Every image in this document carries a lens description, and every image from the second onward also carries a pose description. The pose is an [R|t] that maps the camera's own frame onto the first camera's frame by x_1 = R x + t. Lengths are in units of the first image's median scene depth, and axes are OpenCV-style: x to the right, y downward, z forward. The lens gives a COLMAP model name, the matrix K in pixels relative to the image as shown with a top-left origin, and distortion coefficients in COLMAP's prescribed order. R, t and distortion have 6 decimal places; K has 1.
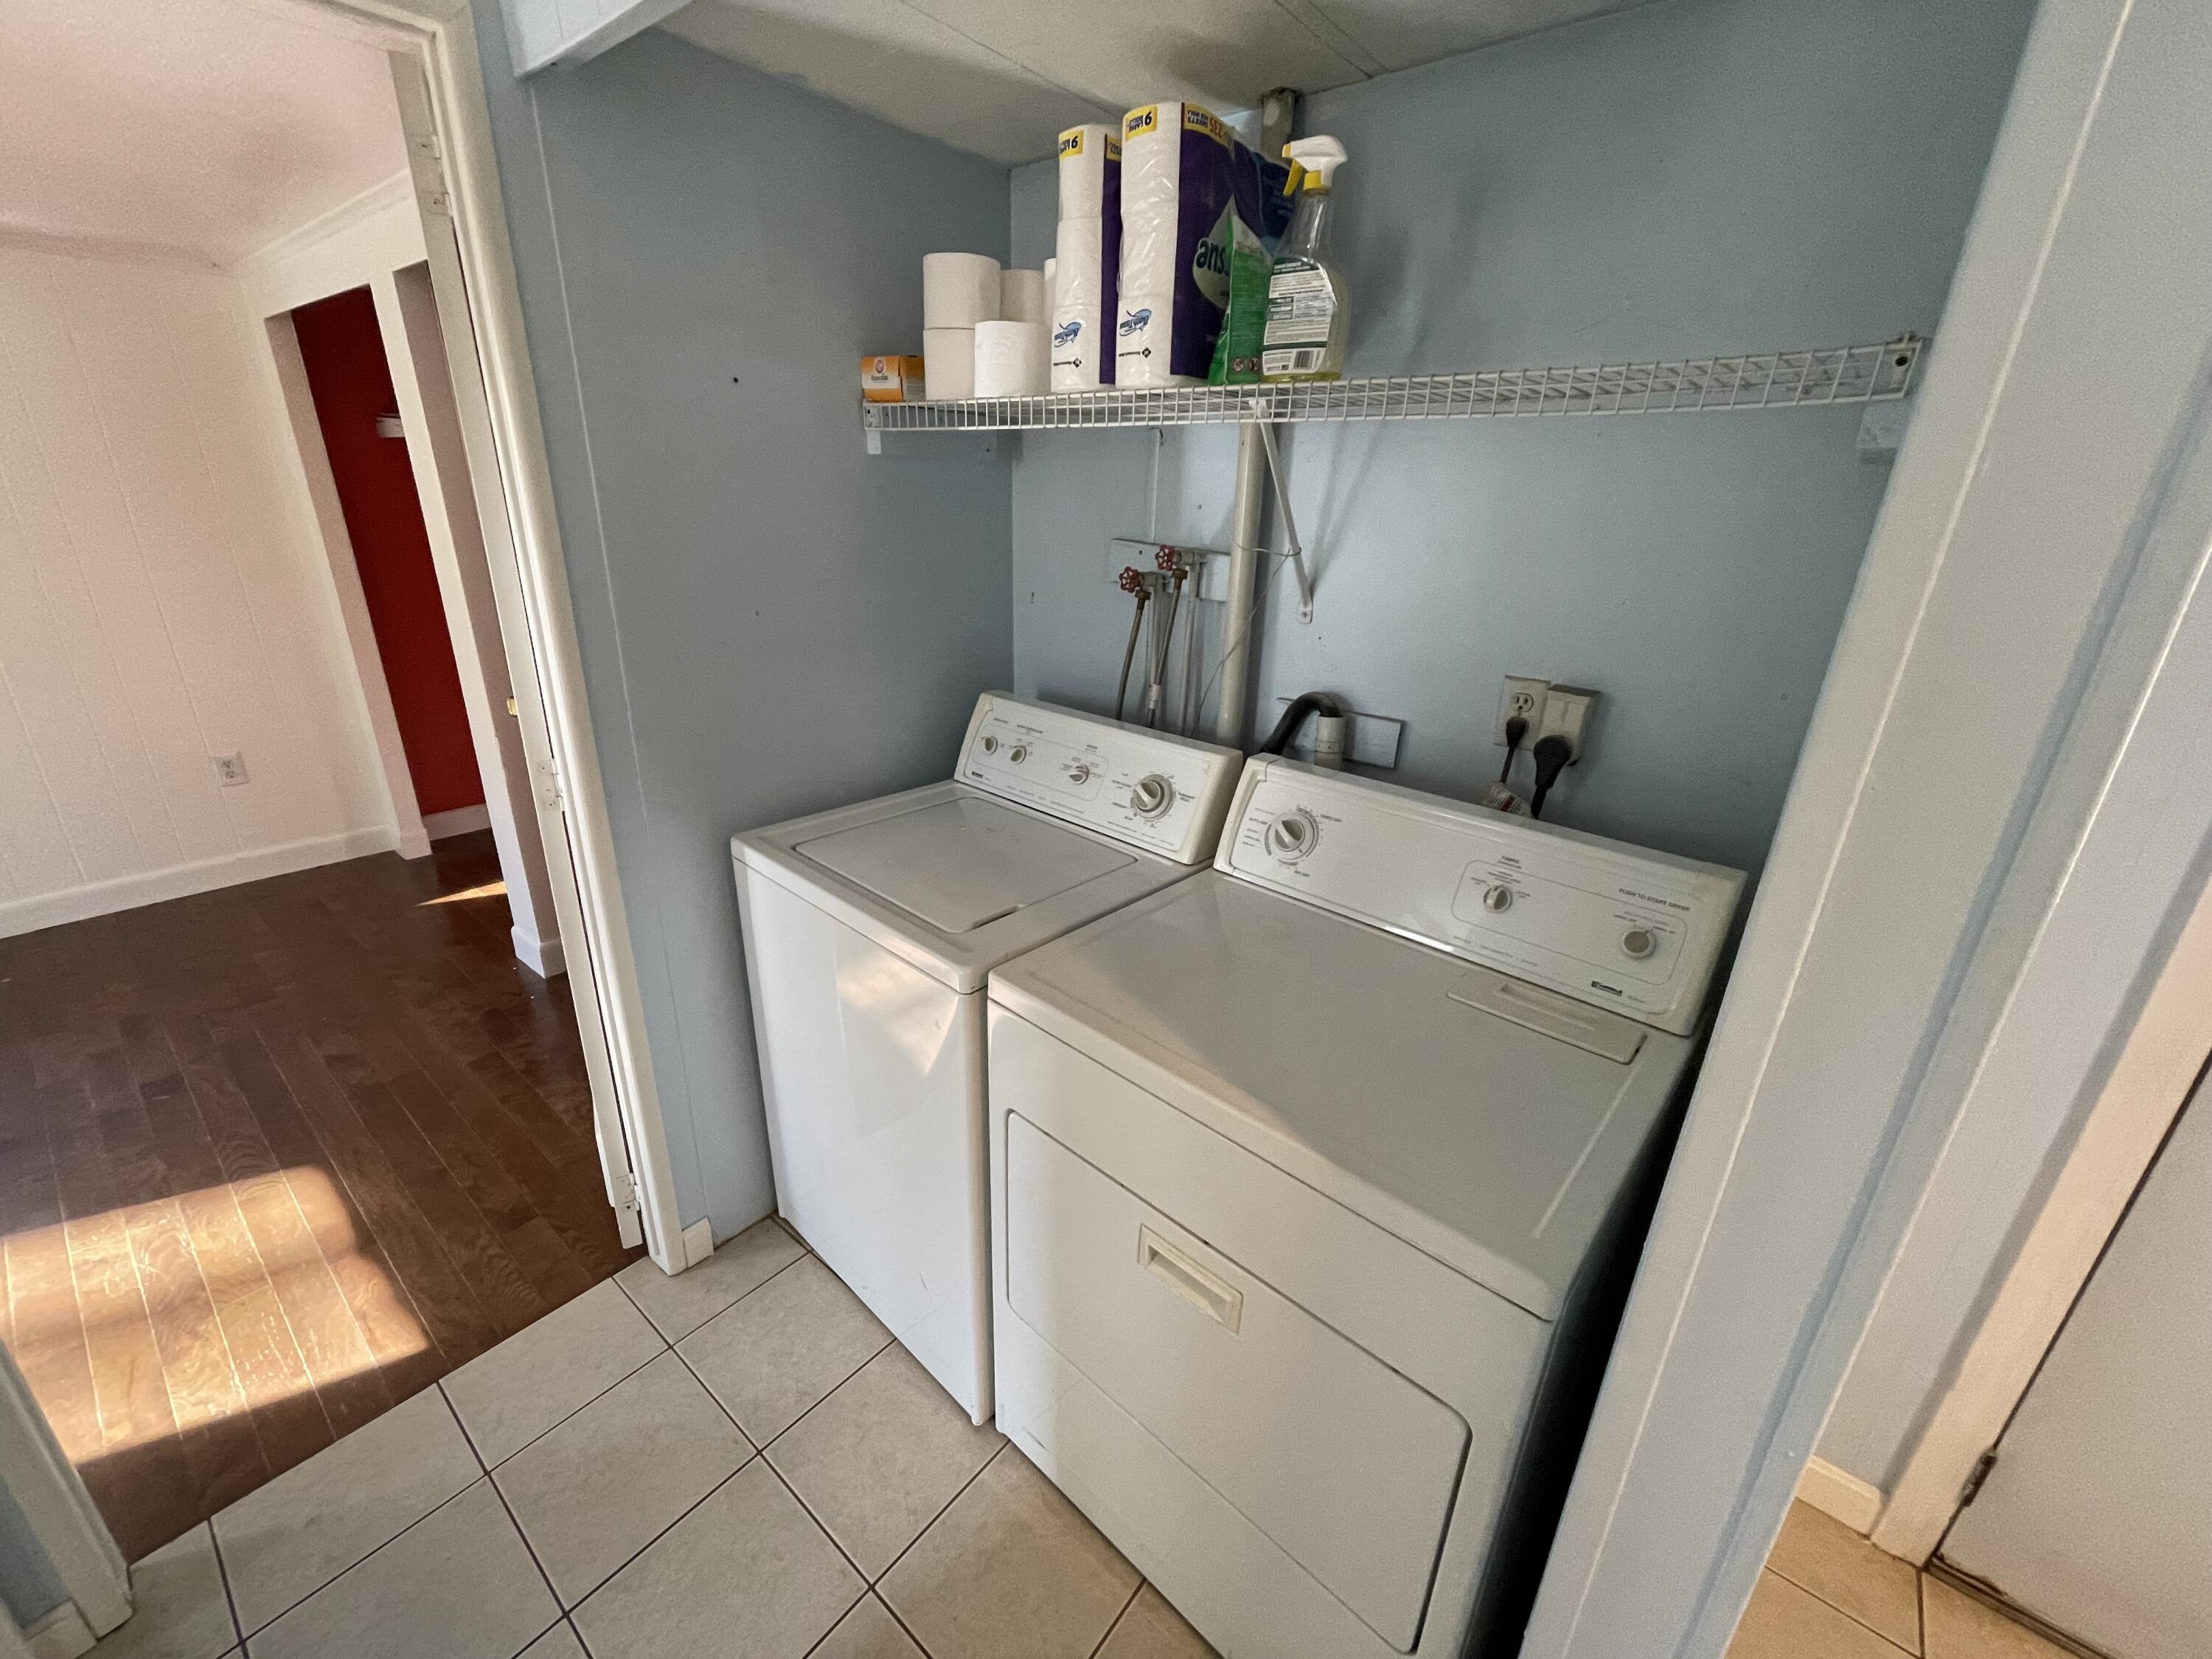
lens RADIAL K [[909.1, 0, 1103.3], [0, 909.1, 830.0], [0, 0, 1]] dist [0.001190, -0.000123]
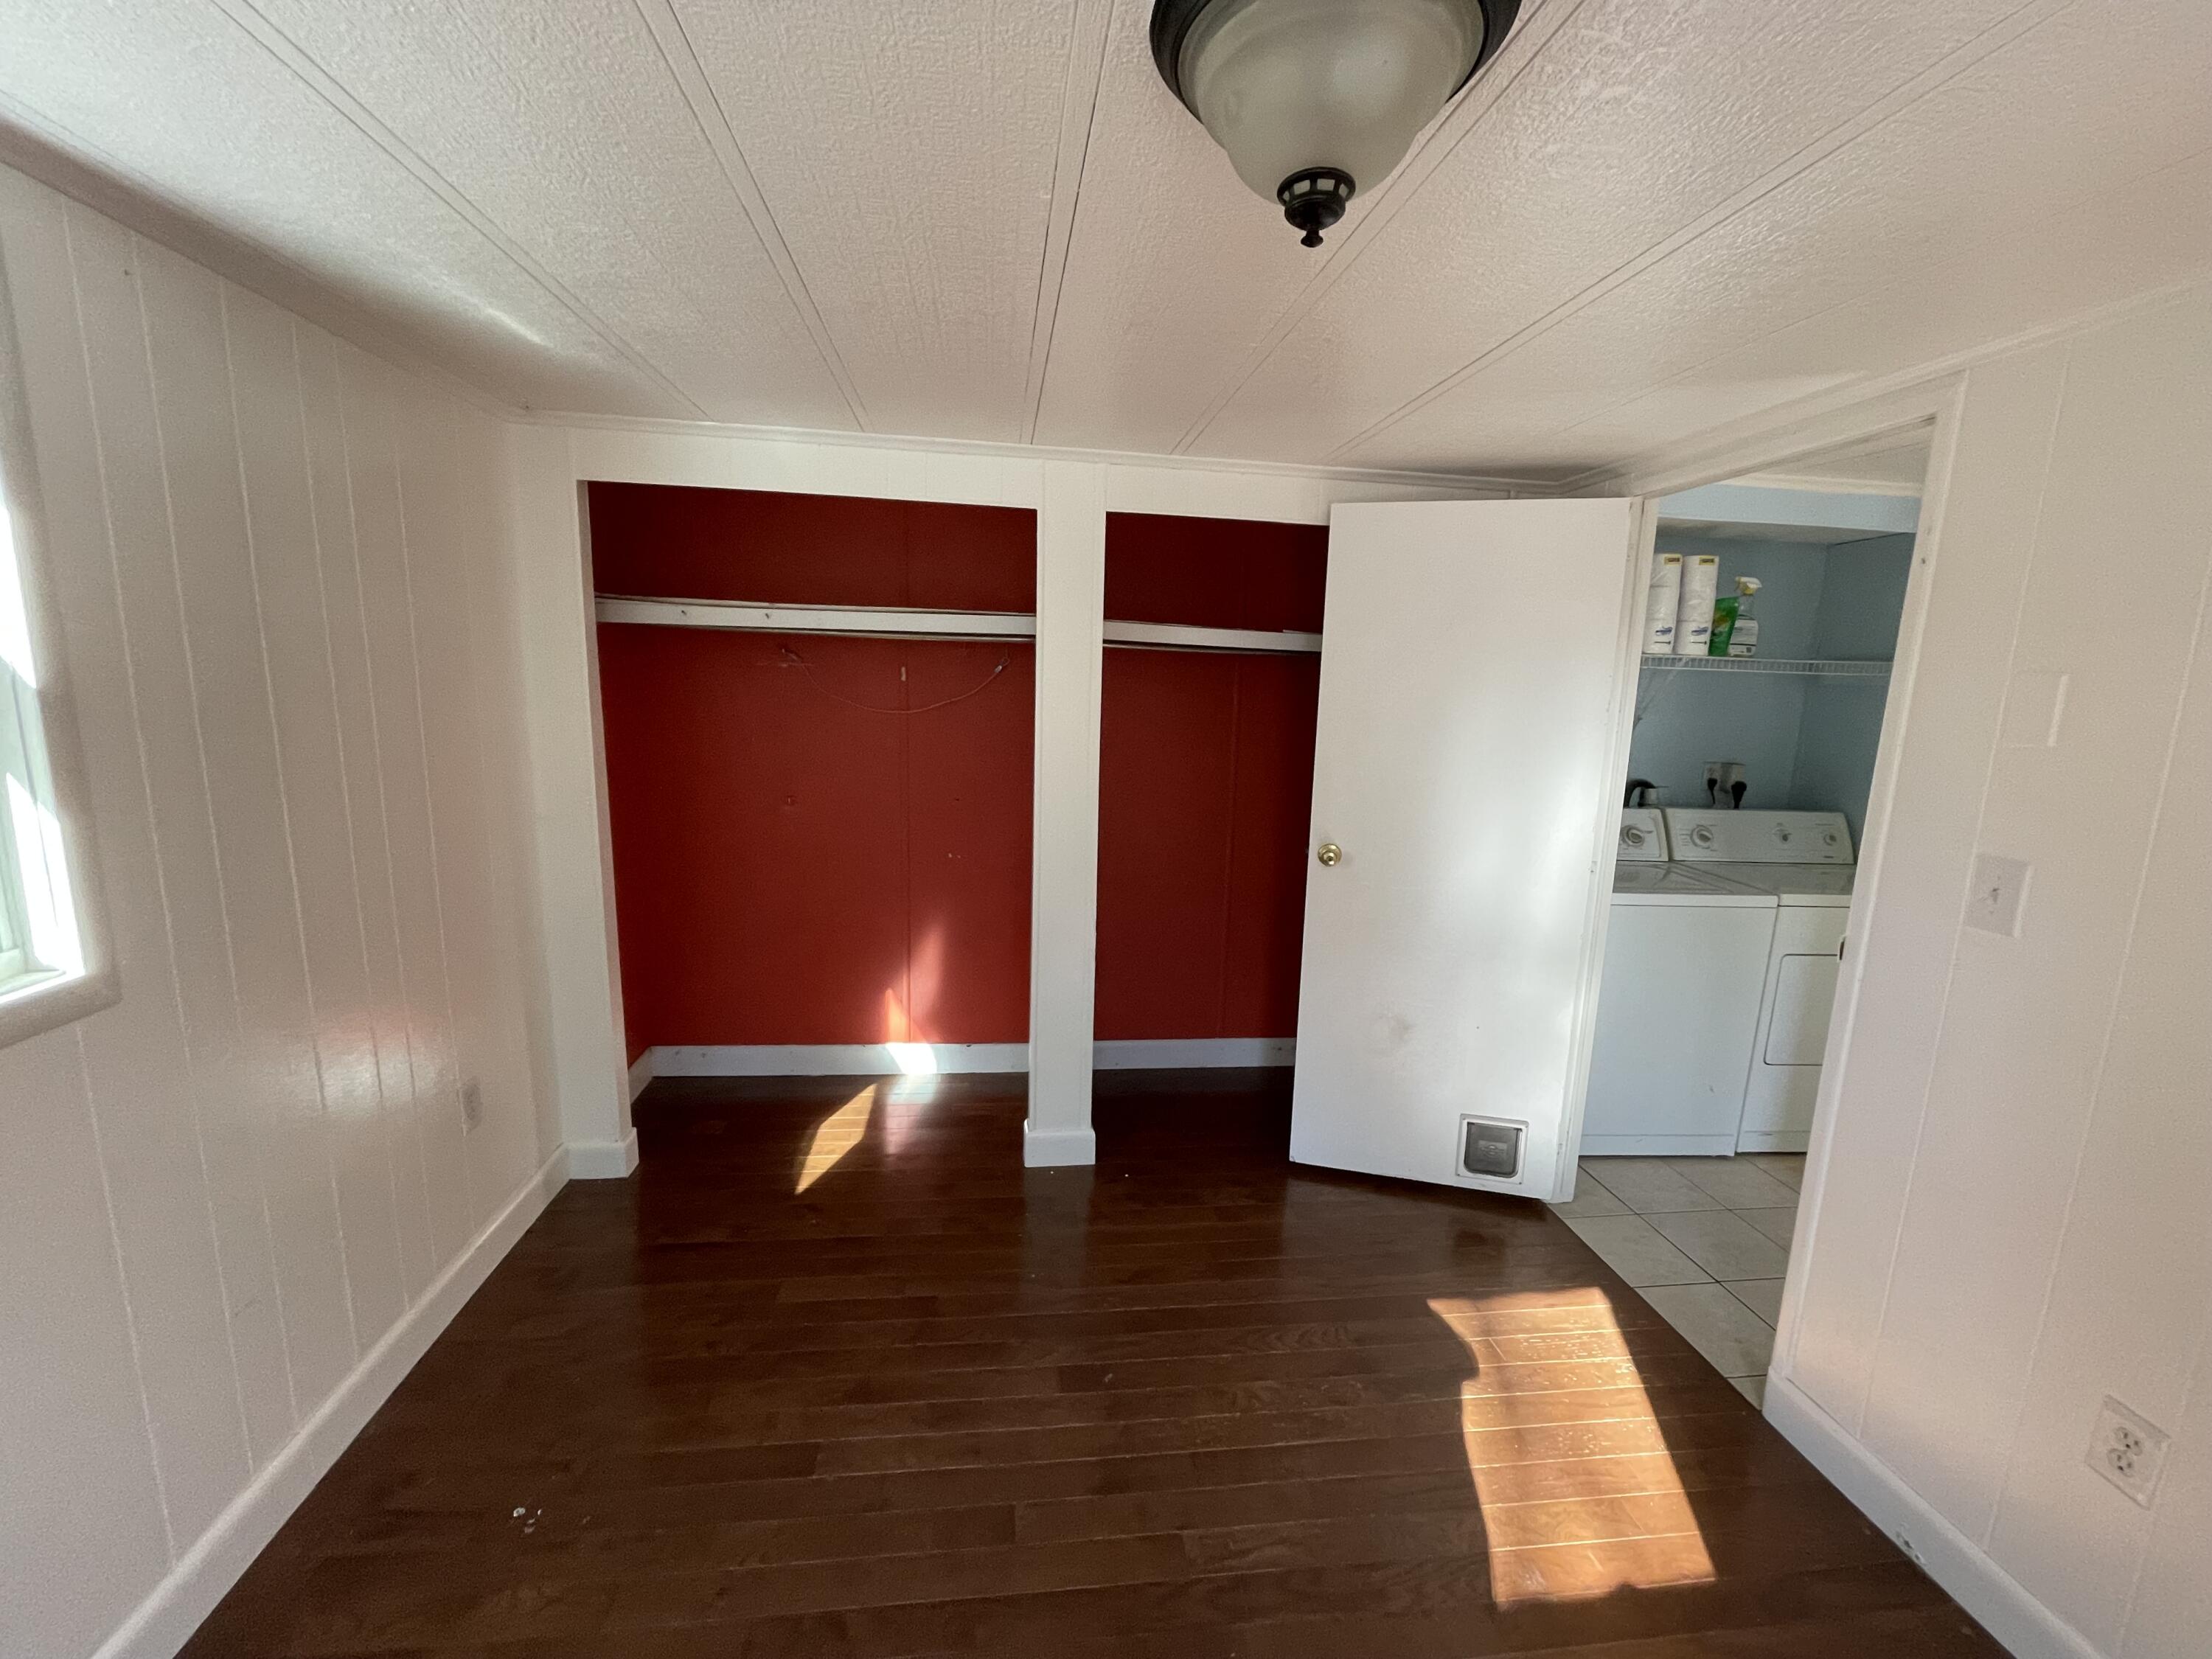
lens RADIAL K [[909.1, 0, 1098.8], [0, 909.1, 836.4], [0, 0, 1]] dist [0.001190, -0.000123]
pose [[0.675539, -0.132412, 0.725337, -2.906287], [0.245760, 0.967925, -0.052190, -0.288234], [-0.695161, 0.213515, 0.686412, 0.556878]]
